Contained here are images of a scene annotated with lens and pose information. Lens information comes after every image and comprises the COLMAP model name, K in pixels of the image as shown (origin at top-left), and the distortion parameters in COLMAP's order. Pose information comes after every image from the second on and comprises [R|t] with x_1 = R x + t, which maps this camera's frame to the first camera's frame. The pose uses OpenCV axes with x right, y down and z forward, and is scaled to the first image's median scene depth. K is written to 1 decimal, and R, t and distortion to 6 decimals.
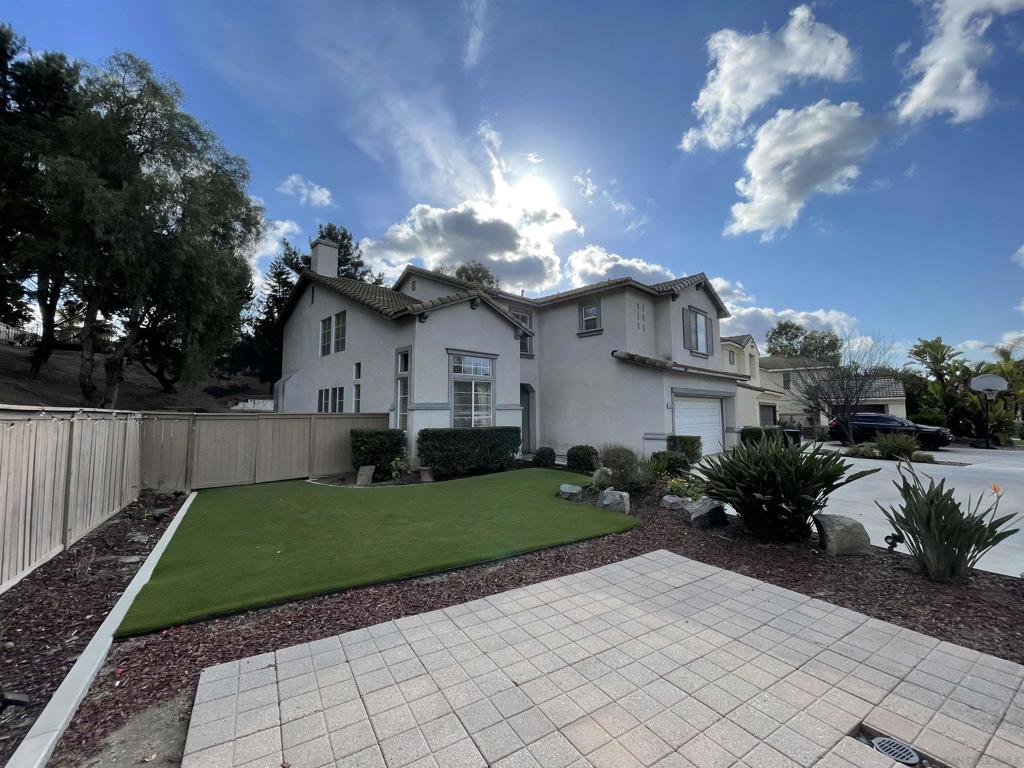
lens RADIAL K [[406.3, 0, 500.4], [0, 406.3, 382.9], [0, 0, 1]] dist [-0.000434, -0.000120]
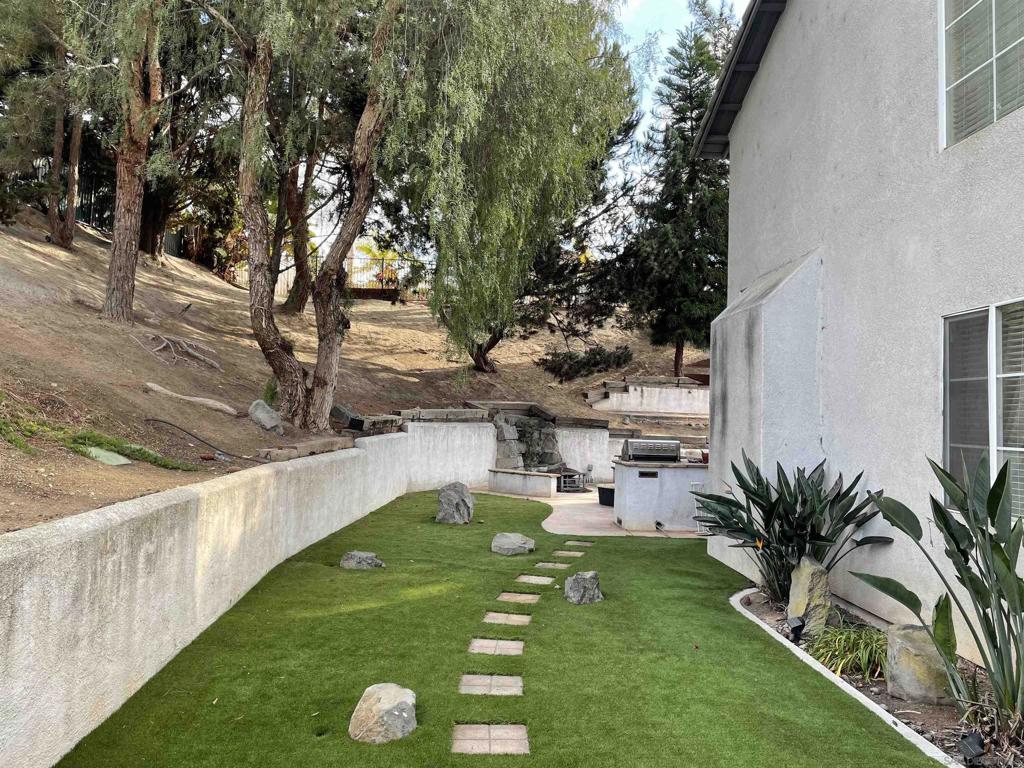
lens RADIAL K [[772.2, 0, 531.3], [0, 772.2, 382.7], [0, 0, 1]] dist [0.105542, -0.143388]
pose [[0.775544, -0.004966, -0.631274, -0.390672], [0.020171, 0.999653, 0.016918, 0.042174], [0.630972, -0.025854, 0.775375, 0.634015]]
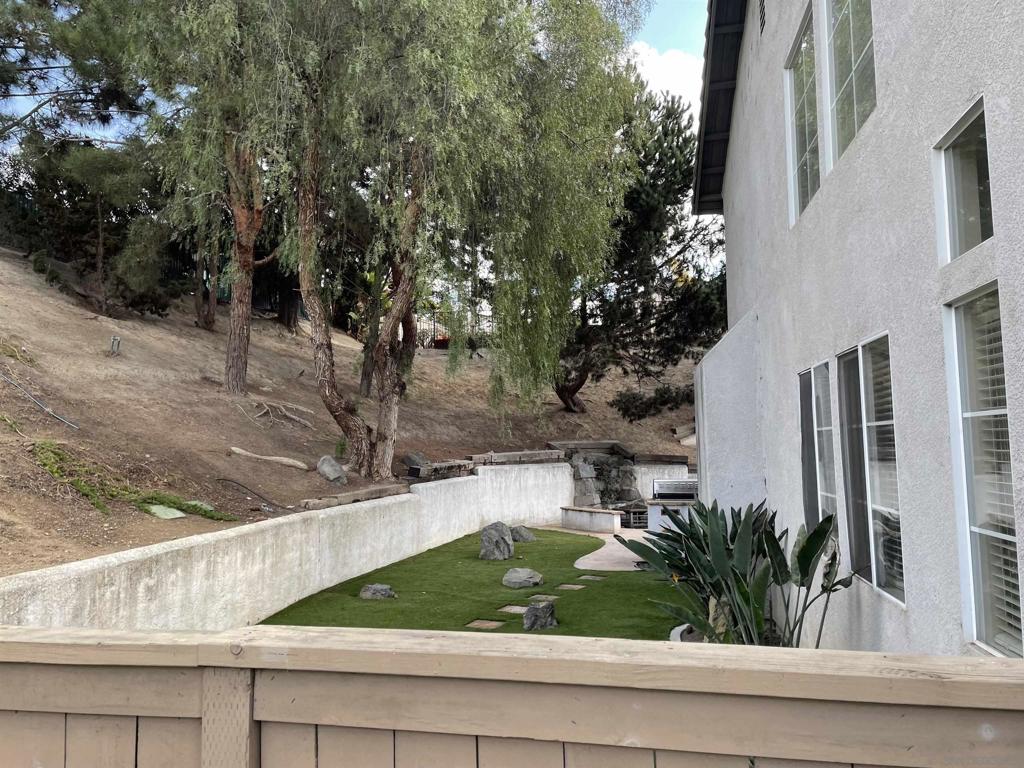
lens RADIAL K [[772.3, 0, 512.5], [0, 772.3, 380.1], [0, 0, 1]] dist [0.103015, -0.142302]
pose [[0.611965, -0.072211, -0.787581, -0.227258], [0.070070, 0.996857, -0.036953, 0.027802], [0.787774, -0.032572, 0.615102, 0.670874]]
